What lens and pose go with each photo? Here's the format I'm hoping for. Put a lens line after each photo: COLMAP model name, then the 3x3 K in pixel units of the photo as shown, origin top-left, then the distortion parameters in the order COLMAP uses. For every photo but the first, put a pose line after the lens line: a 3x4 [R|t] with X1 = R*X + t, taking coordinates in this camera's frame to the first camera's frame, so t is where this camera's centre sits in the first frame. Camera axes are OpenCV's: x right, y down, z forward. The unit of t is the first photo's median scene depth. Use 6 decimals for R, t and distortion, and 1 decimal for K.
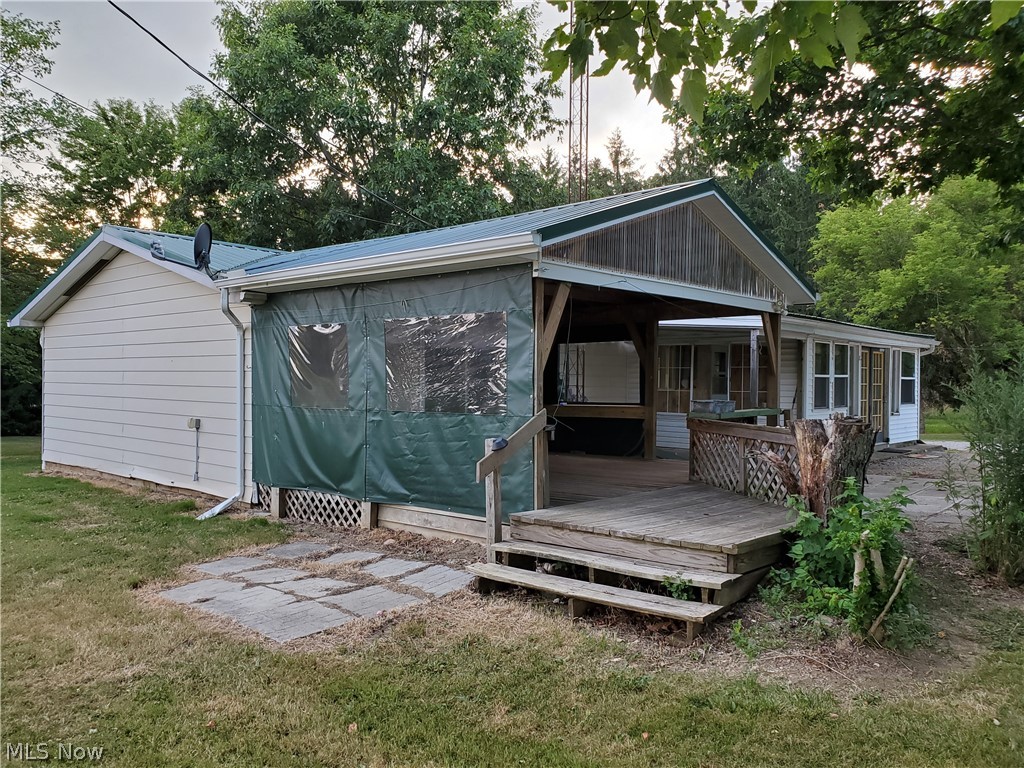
lens RADIAL K [[753.8, 0, 512.0], [0, 753.8, 384.0], [0, 0, 1]] dist [0.053333, -0.003136]
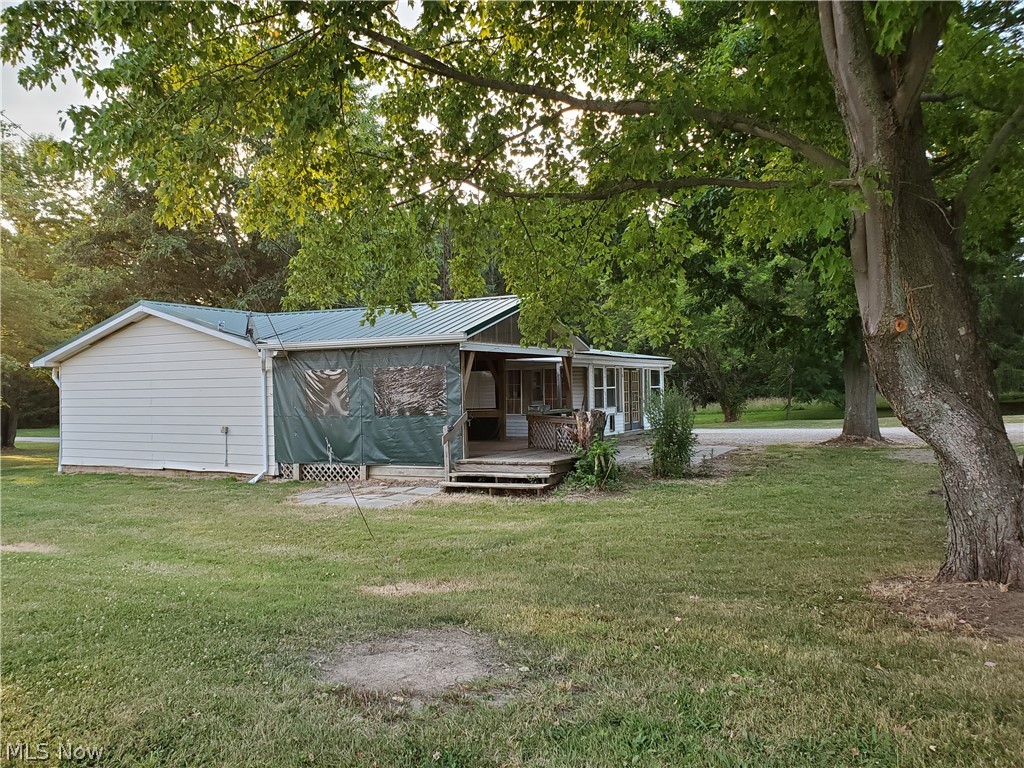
lens RADIAL K [[774.1, 0, 512.0], [0, 774.1, 384.0], [0, 0, 1]] dist [-0.000785, -0.000708]
pose [[0.969405, -0.024531, 0.244239, -0.287822], [0.027215, 0.999601, -0.007619, -0.019445], [-0.243955, 0.014033, 0.969685, -0.911154]]
